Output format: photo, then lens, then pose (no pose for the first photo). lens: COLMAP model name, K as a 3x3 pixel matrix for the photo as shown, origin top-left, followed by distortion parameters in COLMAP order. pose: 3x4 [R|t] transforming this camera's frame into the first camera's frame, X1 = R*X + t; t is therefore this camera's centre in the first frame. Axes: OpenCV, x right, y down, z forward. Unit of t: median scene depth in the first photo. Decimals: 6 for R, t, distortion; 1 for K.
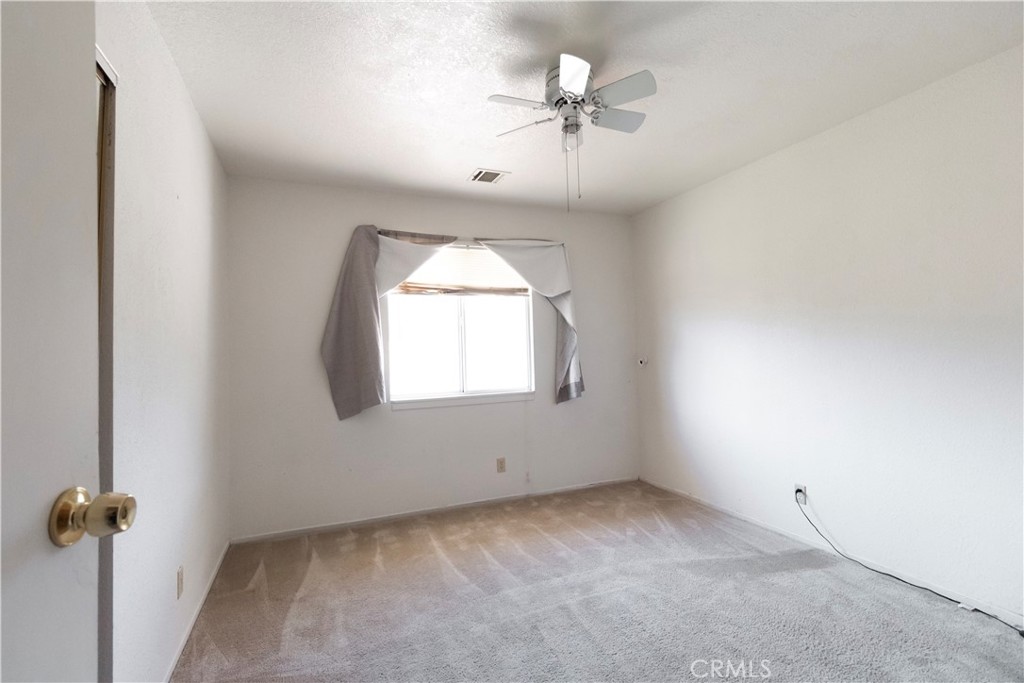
lens RADIAL K [[469.3, 0, 510.2], [0, 469.3, 340.7], [0, 0, 1]] dist [0.001472, 0.003171]
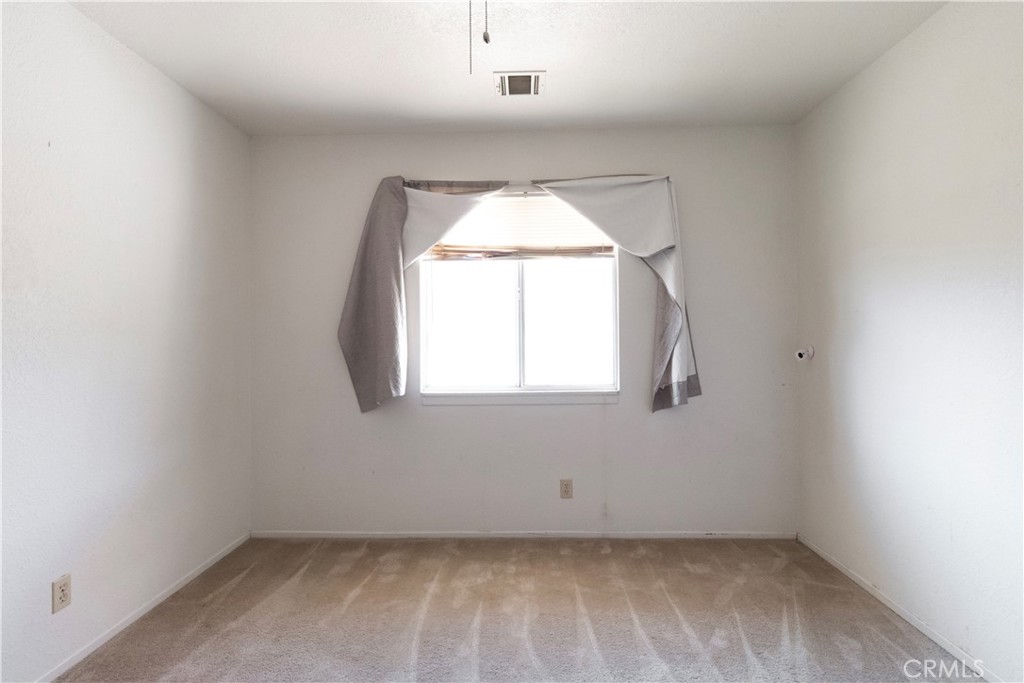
lens RADIAL K [[490.6, 0, 512.6], [0, 490.6, 340.6], [0, 0, 1]] dist [0.002639, -0.000718]
pose [[0.912877, 0.018669, -0.407807, 0.227996], [-0.005395, 0.999418, 0.033675, 0.007639], [0.408198, -0.028541, 0.912447, 0.288603]]
